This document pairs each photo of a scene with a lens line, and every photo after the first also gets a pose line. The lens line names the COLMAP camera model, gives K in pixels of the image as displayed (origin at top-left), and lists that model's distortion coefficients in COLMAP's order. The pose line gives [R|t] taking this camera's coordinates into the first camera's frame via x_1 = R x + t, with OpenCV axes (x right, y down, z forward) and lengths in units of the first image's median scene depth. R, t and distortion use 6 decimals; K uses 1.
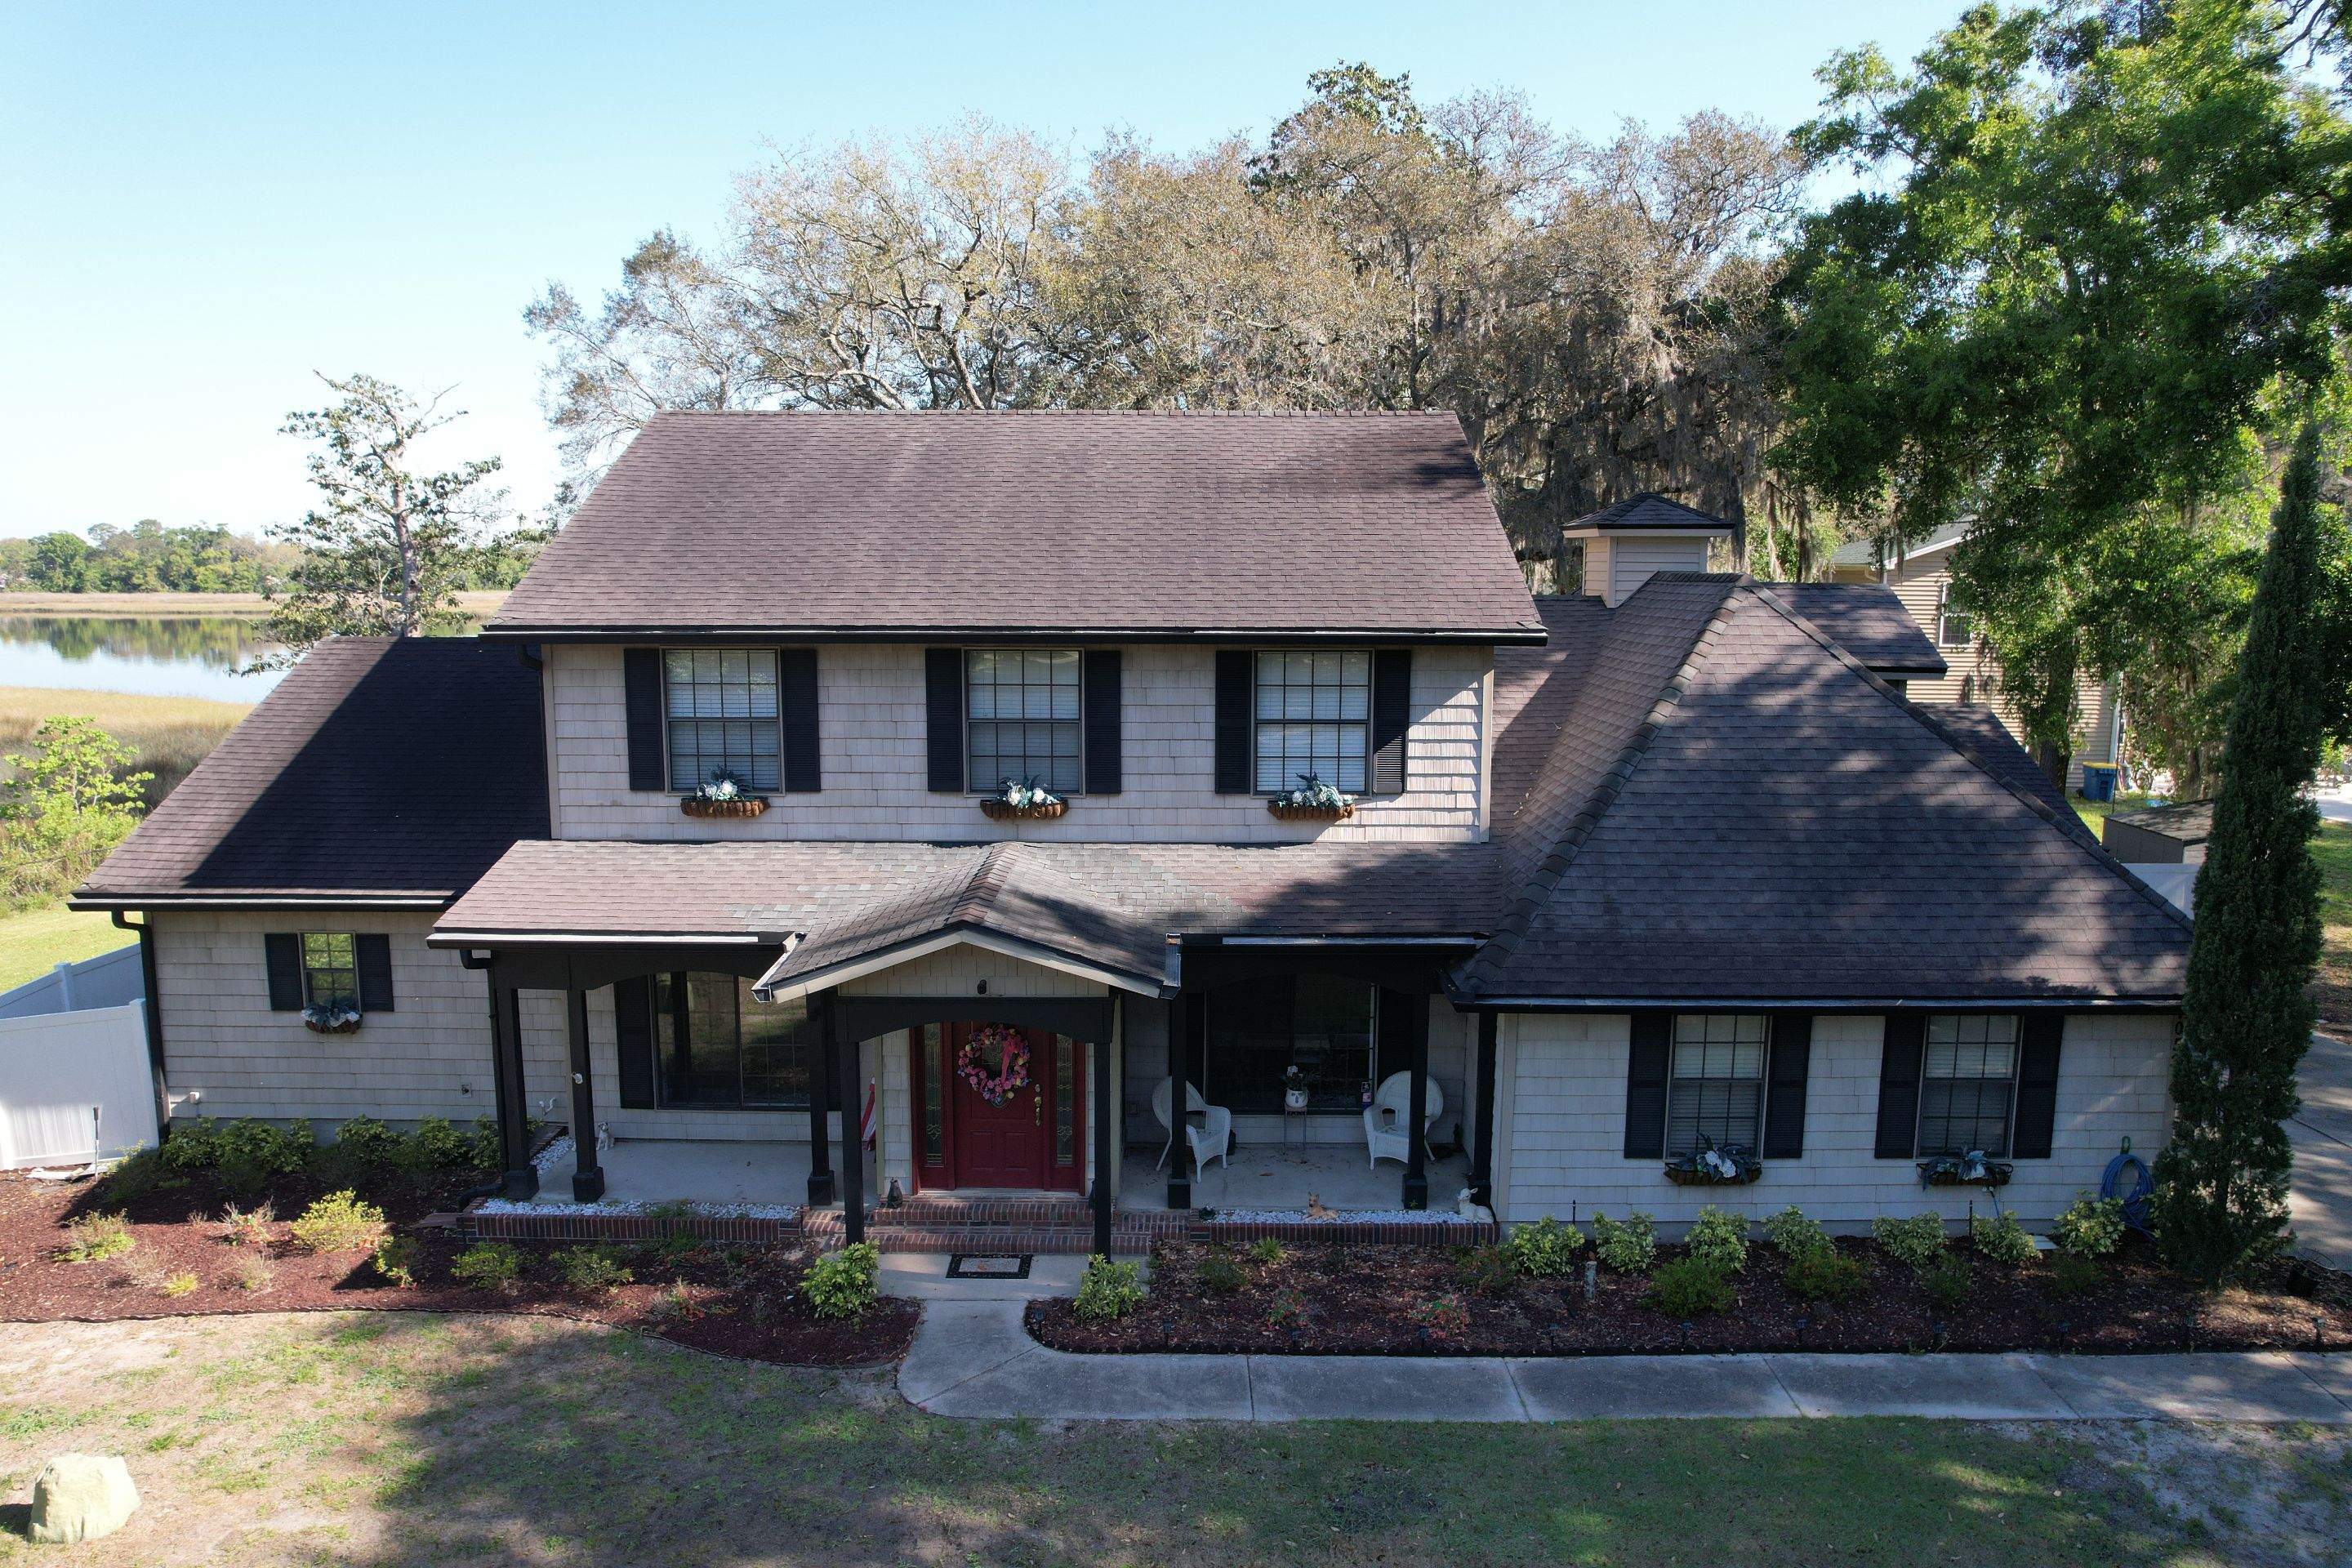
lens RADIAL K [[1403.0, 0, 1176.0], [0, 1403.0, 784.0], [0, 0, 1]] dist [-0.094926, 0.061308]
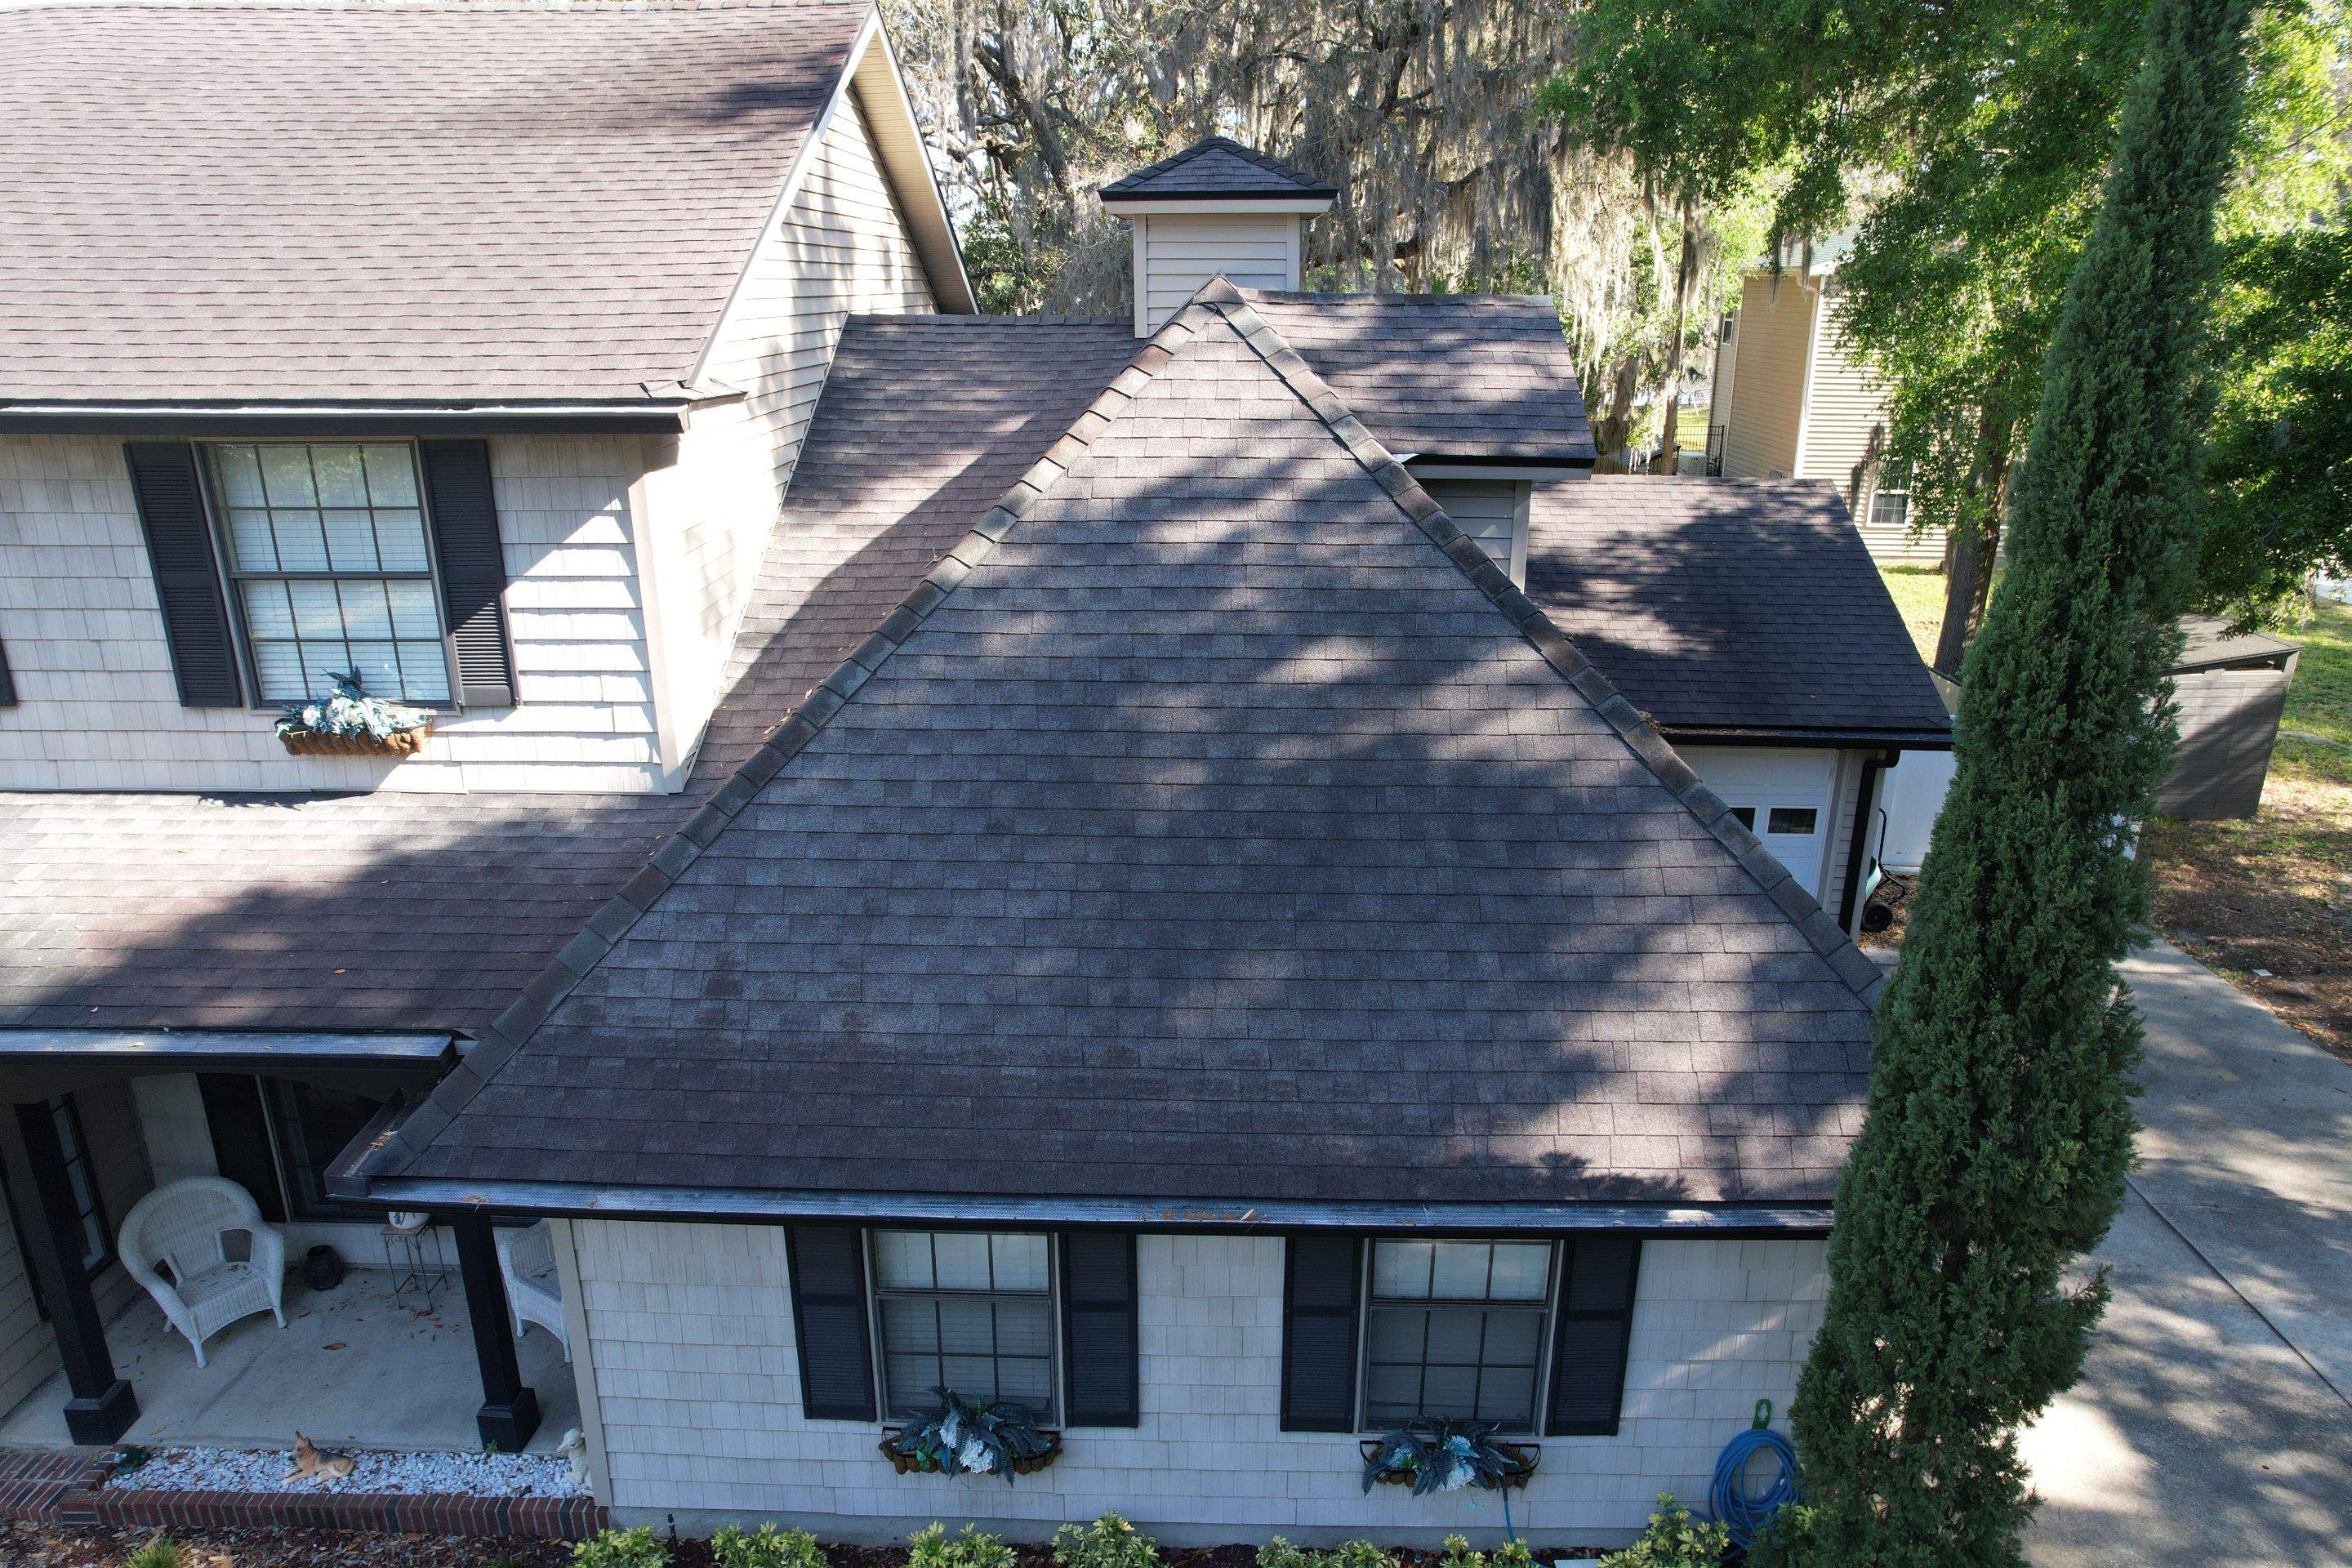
lens RADIAL K [[1424.9, 0, 1176.0], [0, 1424.9, 784.0], [0, 0, 1]] dist [-0.032909, 0.001762]
pose [[1.000000, 0.000468, 0.000854, 0.443289], [-0.000621, 0.981936, 0.189211, -0.071852], [-0.000750, -0.189212, 0.981936, 0.479555]]
